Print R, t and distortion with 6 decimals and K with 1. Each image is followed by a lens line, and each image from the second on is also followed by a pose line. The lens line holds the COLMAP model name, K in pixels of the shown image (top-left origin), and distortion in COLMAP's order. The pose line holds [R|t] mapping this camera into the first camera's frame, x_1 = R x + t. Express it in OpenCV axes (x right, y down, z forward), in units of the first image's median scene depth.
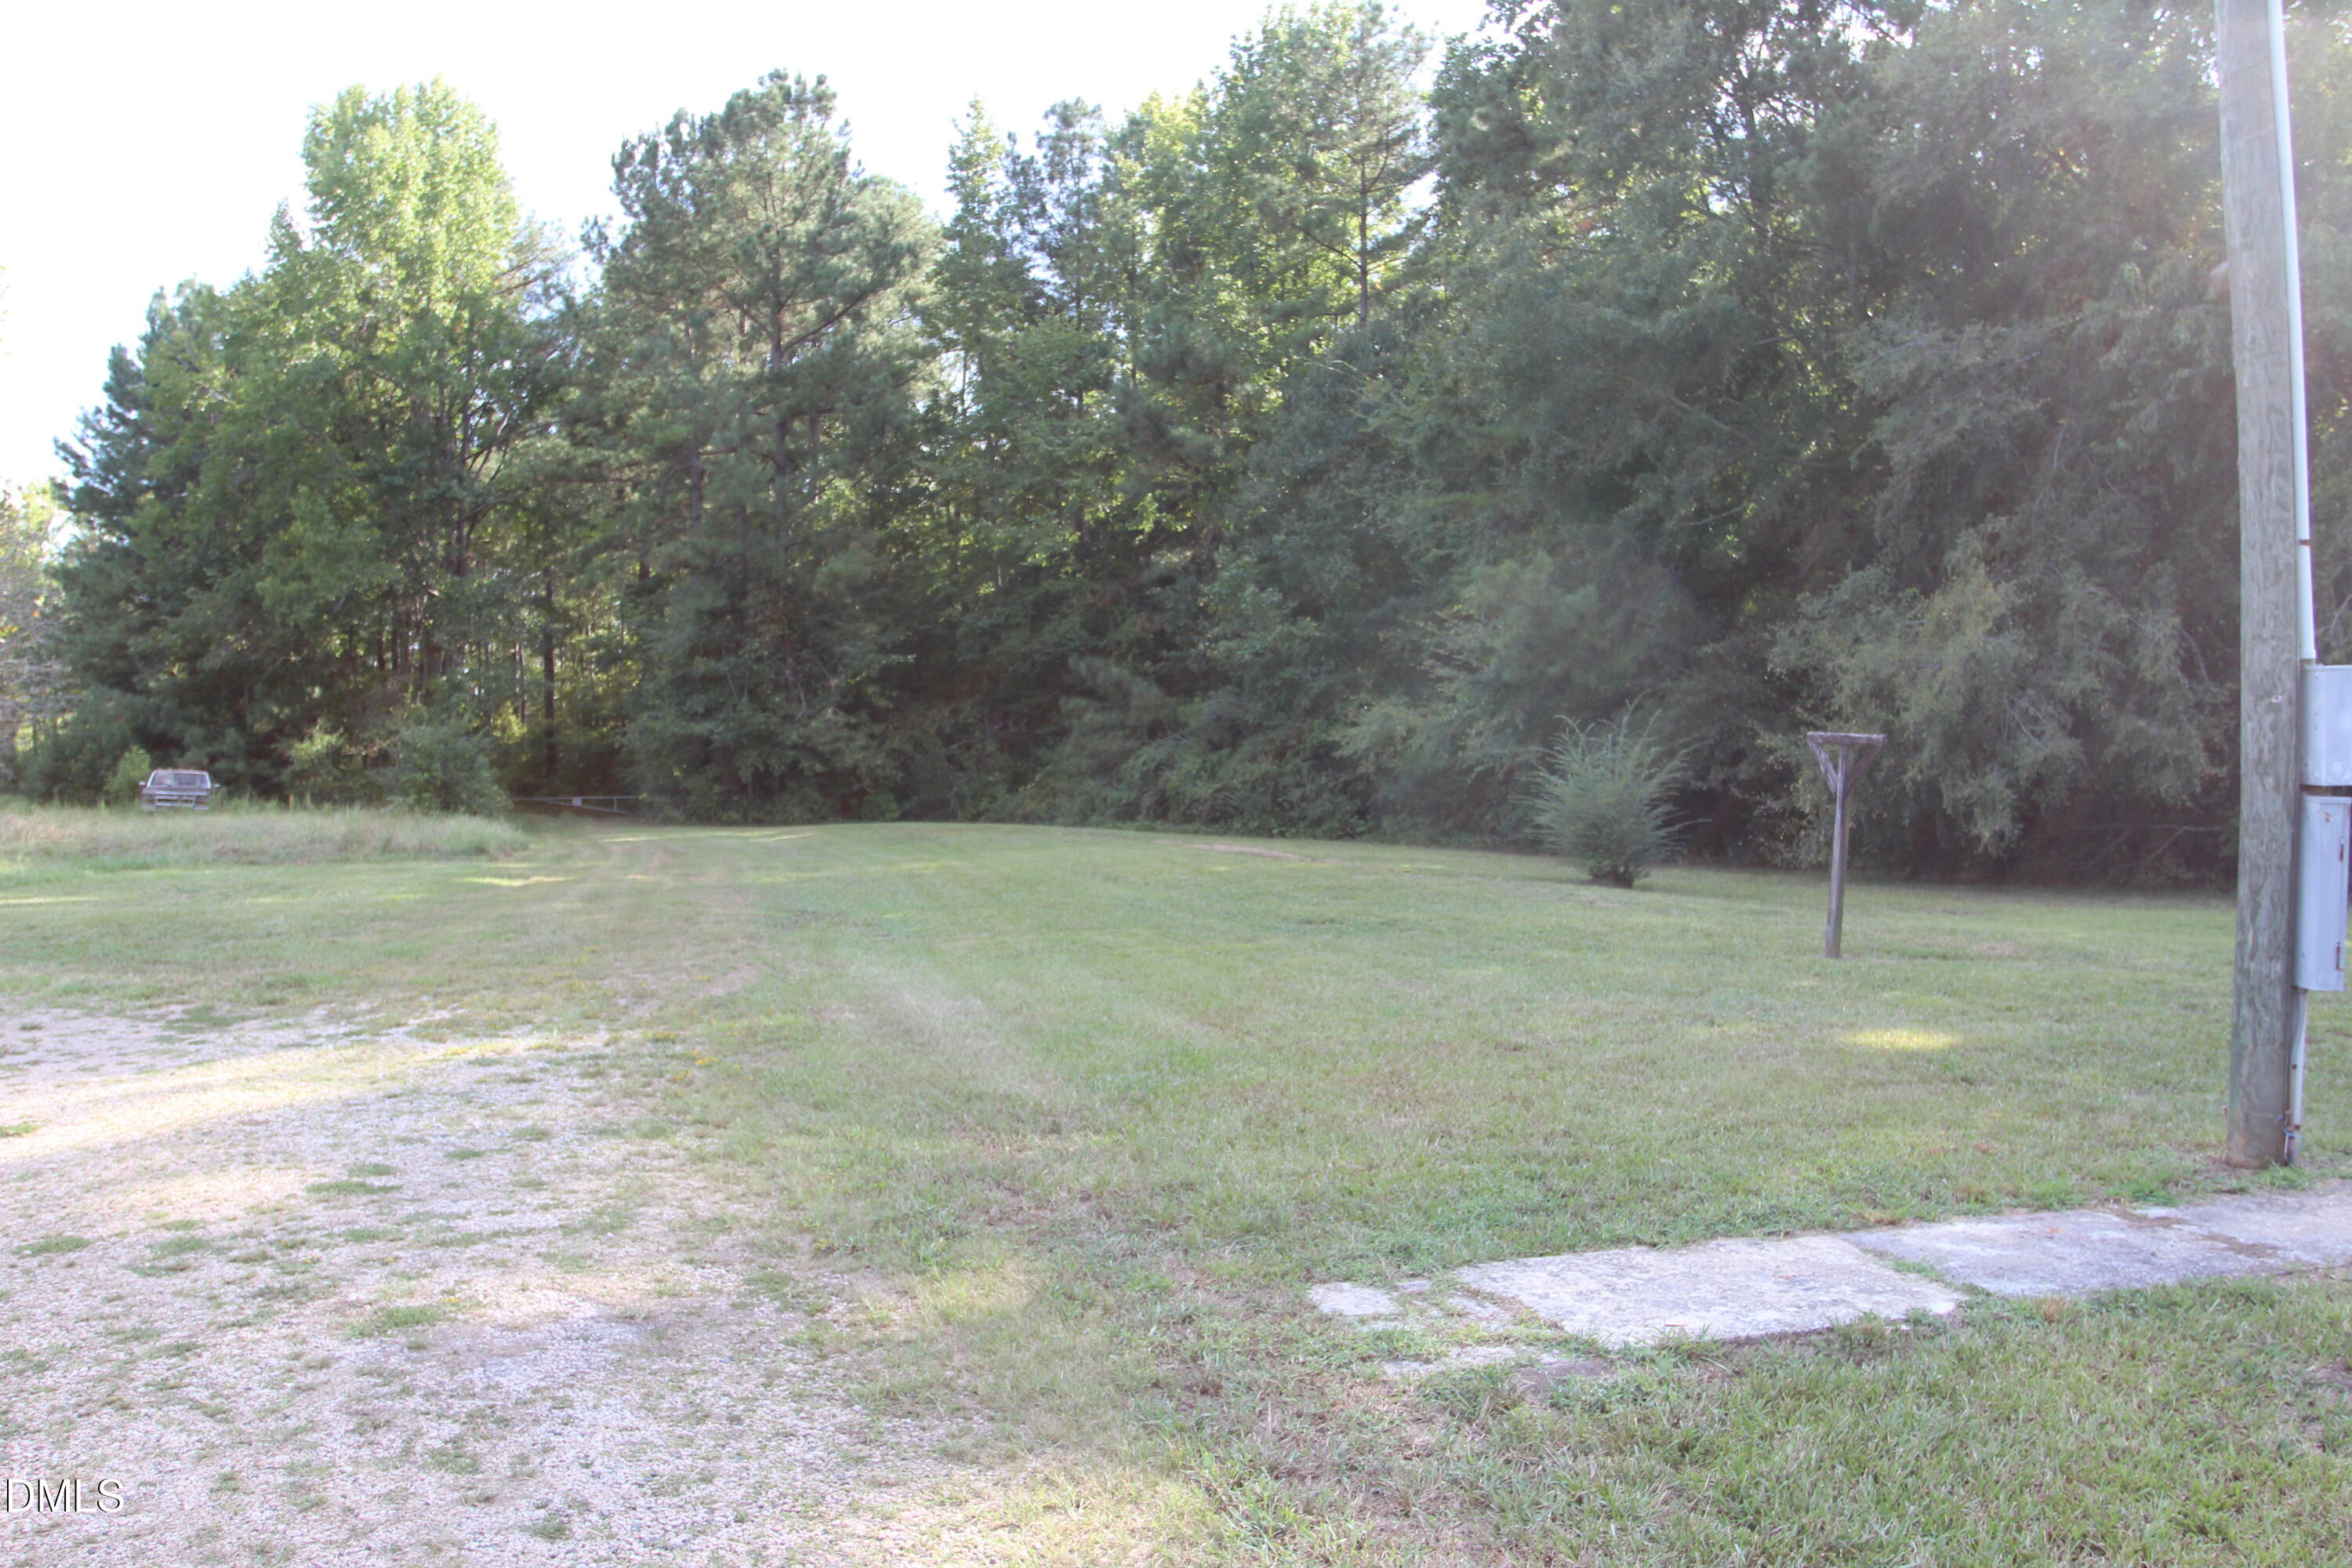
lens RADIAL K [[1886.3, 0, 1196.7], [0, 1886.3, 769.5], [0, 0, 1]] dist [-0.093921, 0.065103]
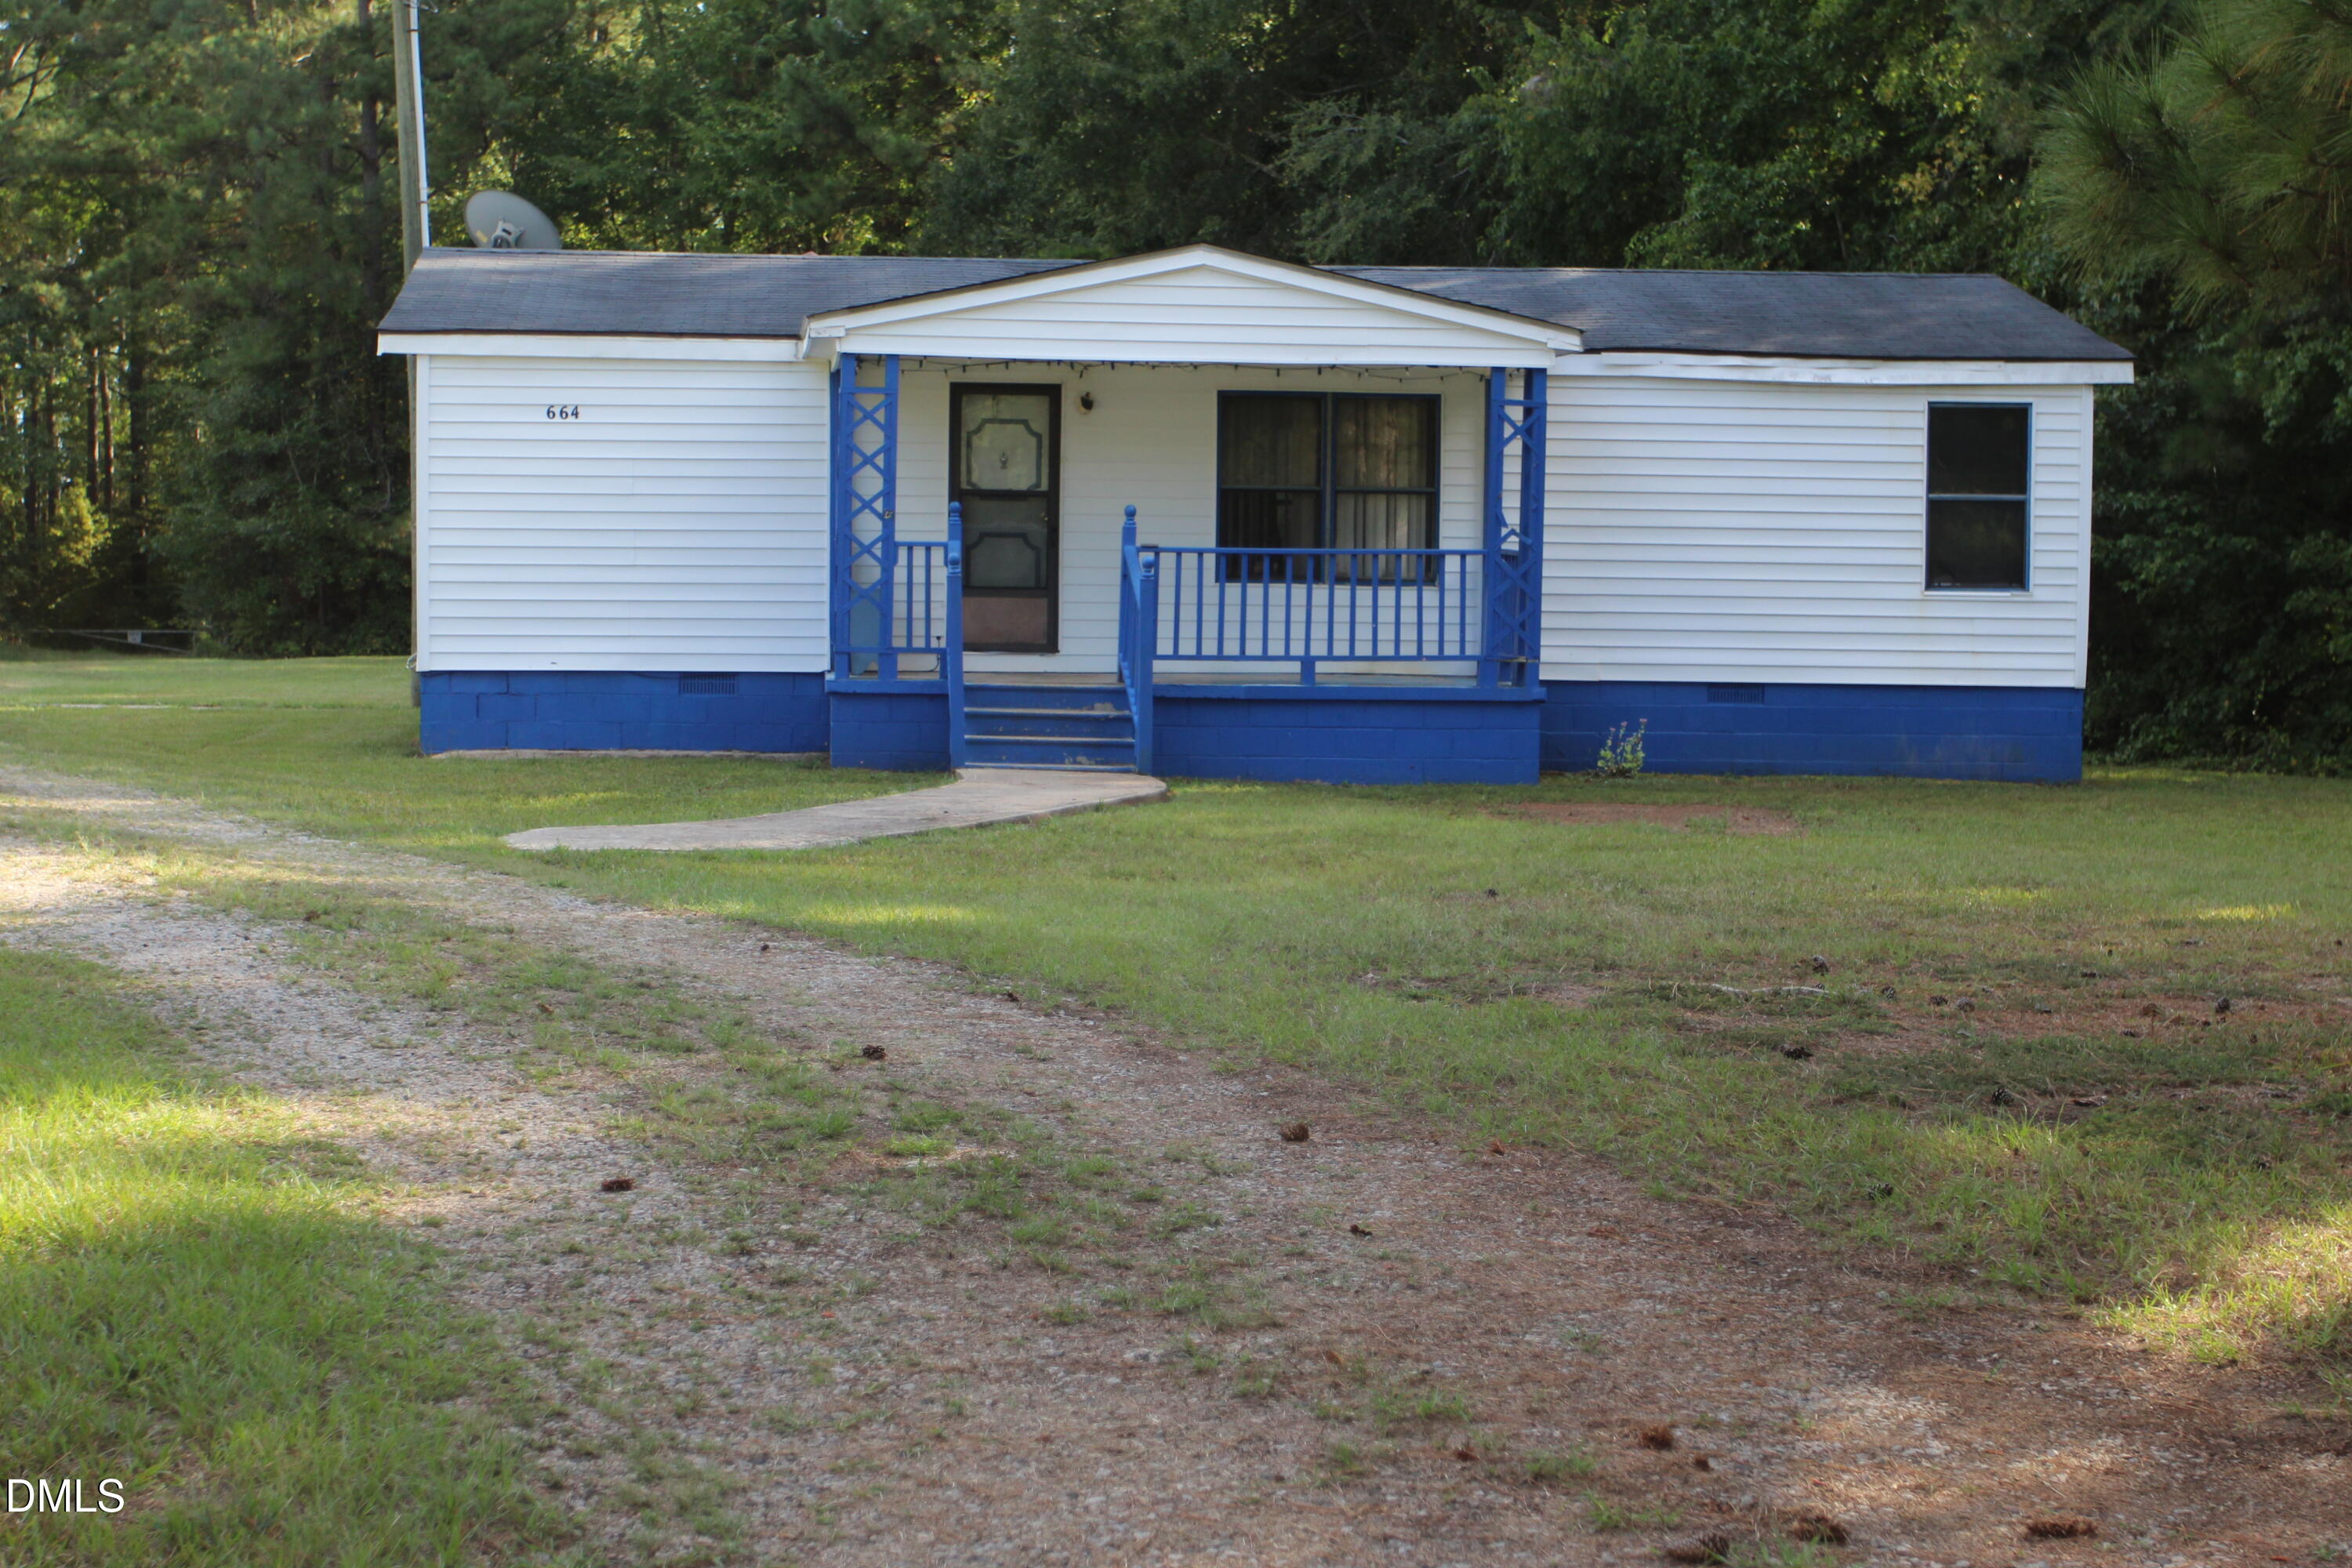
lens RADIAL K [[4194.8, 0, 1176.0], [0, 4194.8, 784.0], [0, 0, 1]] dist [0.012529, 0.214715]
pose [[0.992767, 0.018986, -0.118546, 0.252060], [-0.014239, 0.999067, 0.040764, 0.005532], [0.119210, -0.038781, 0.992111, -0.508600]]
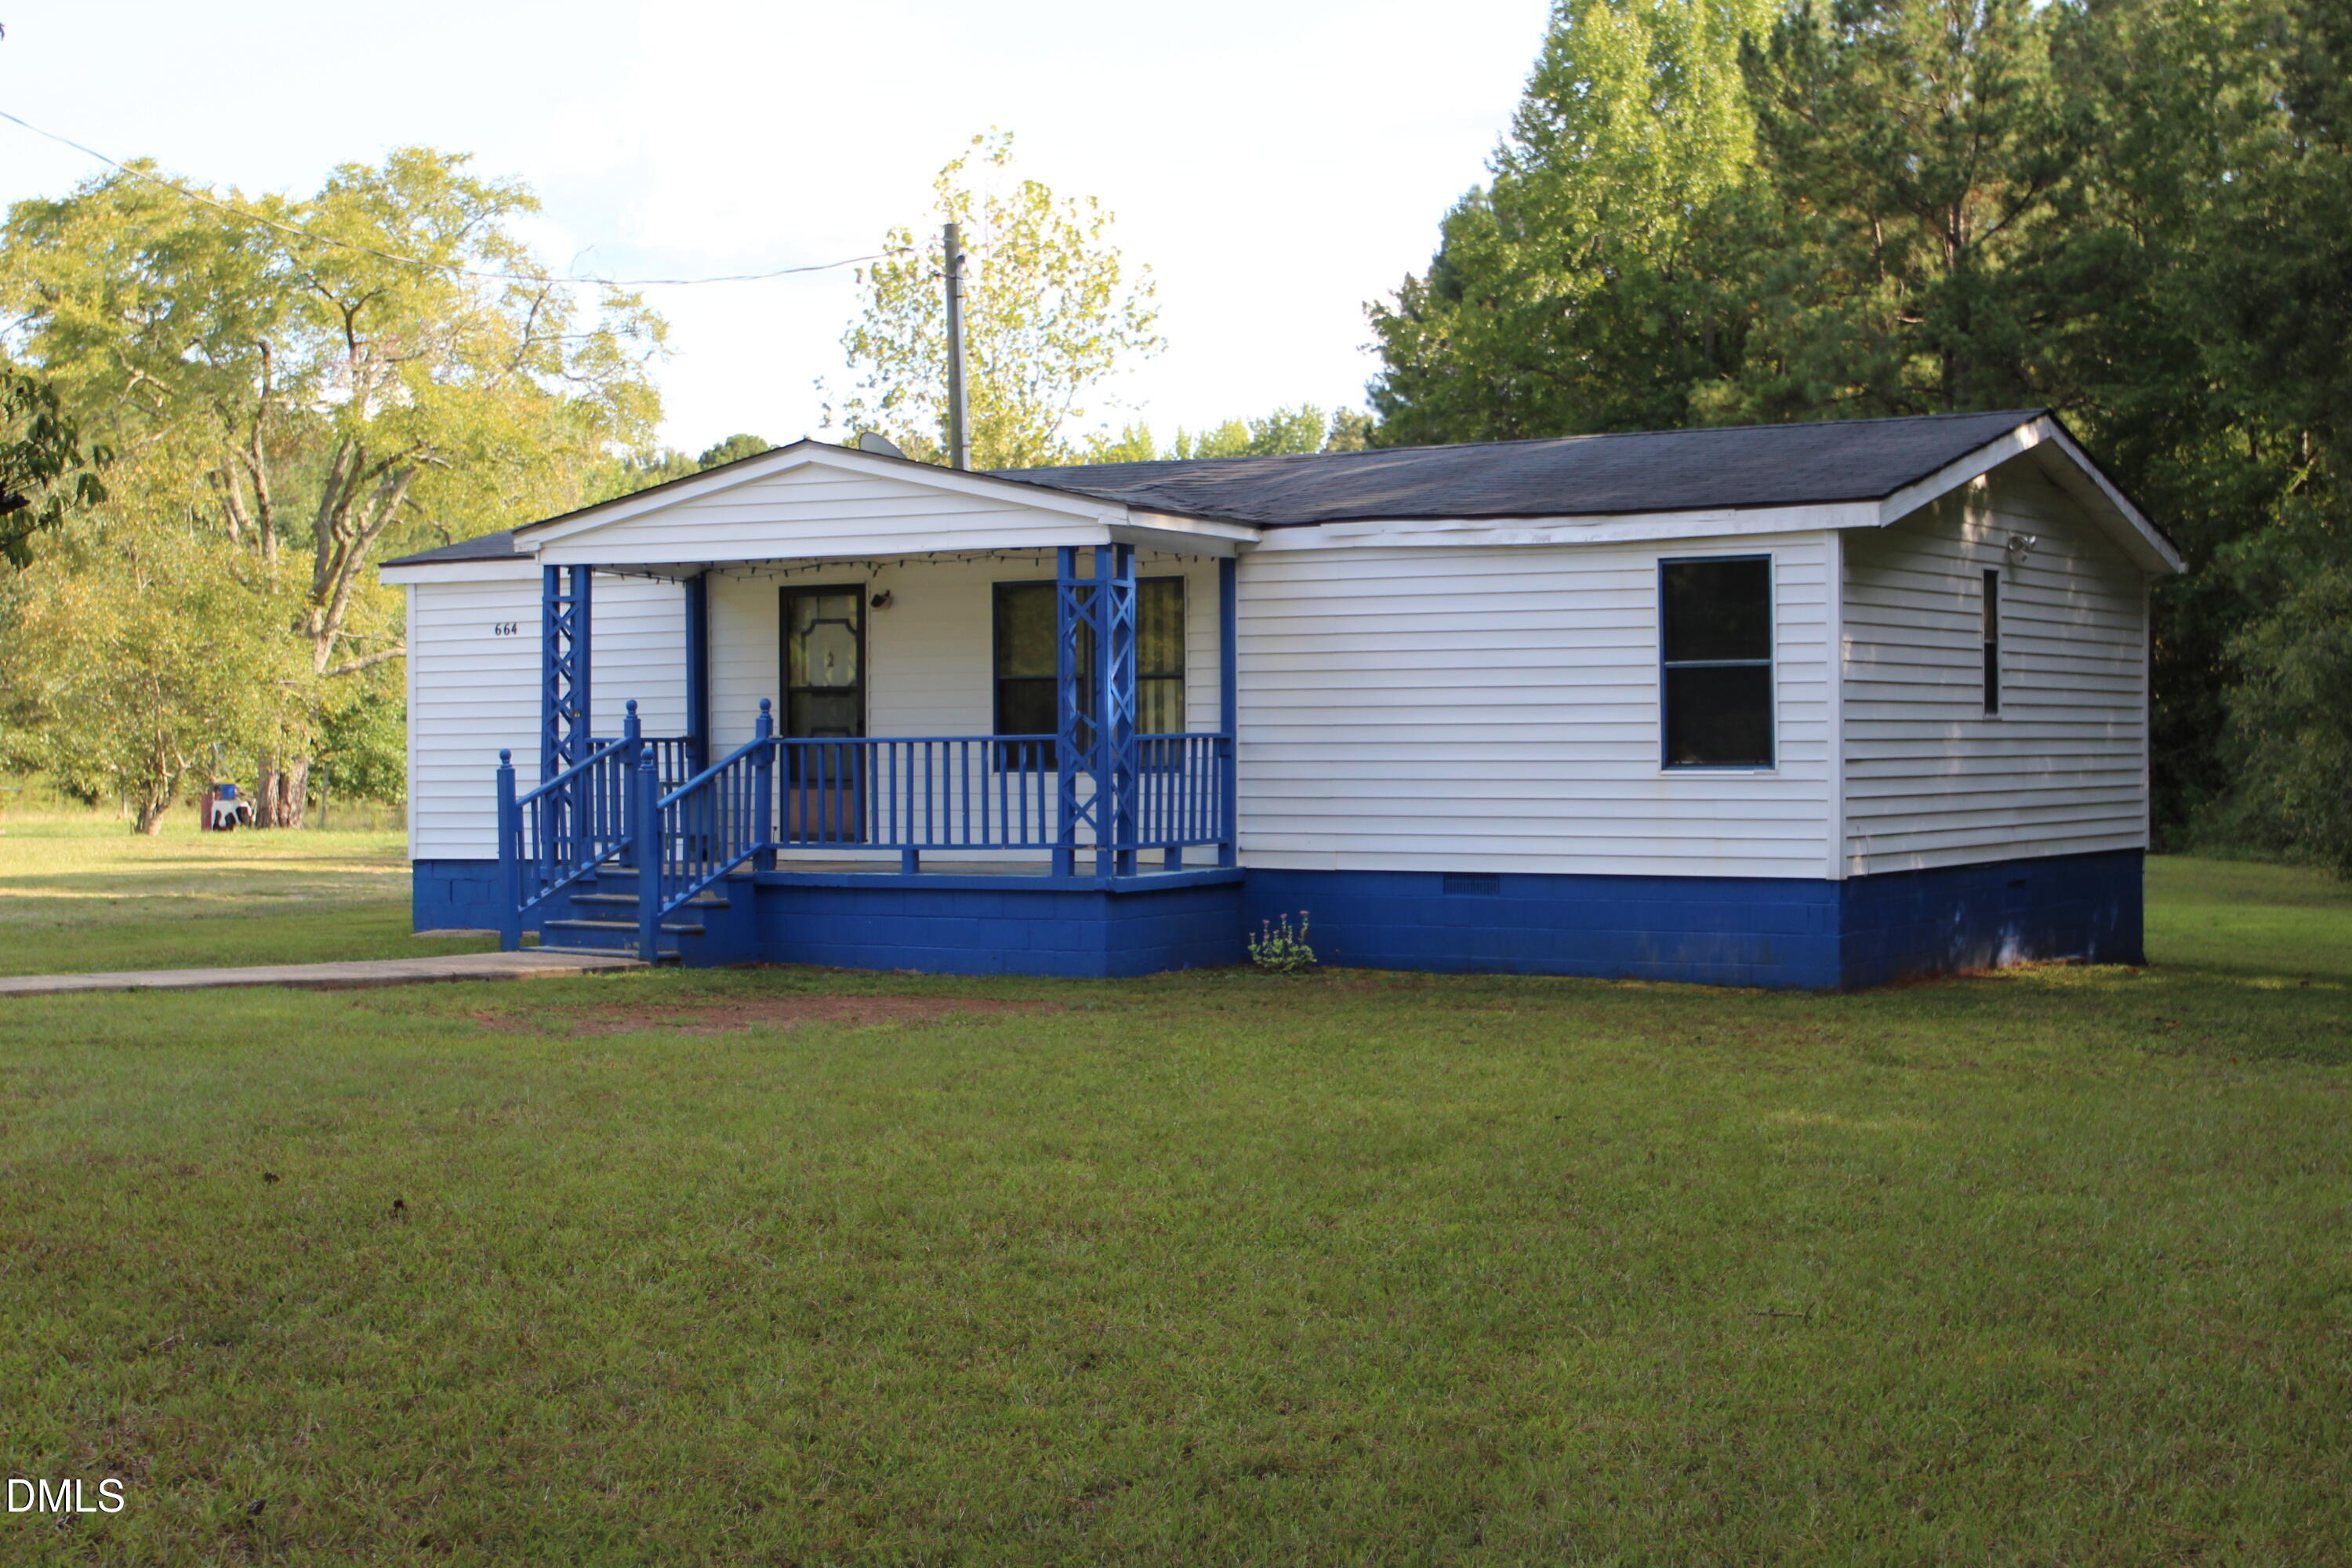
lens RADIAL K [[3603.1, 0, 1176.0], [0, 3603.1, 784.0], [0, 0, 1]] dist [-0.018396, 0.119247]
pose [[0.732137, 0.000717, -0.681157, 0.517221], [-0.004346, 0.999984, -0.003619, 0.004716], [0.681144, 0.005610, 0.732128, -0.305562]]
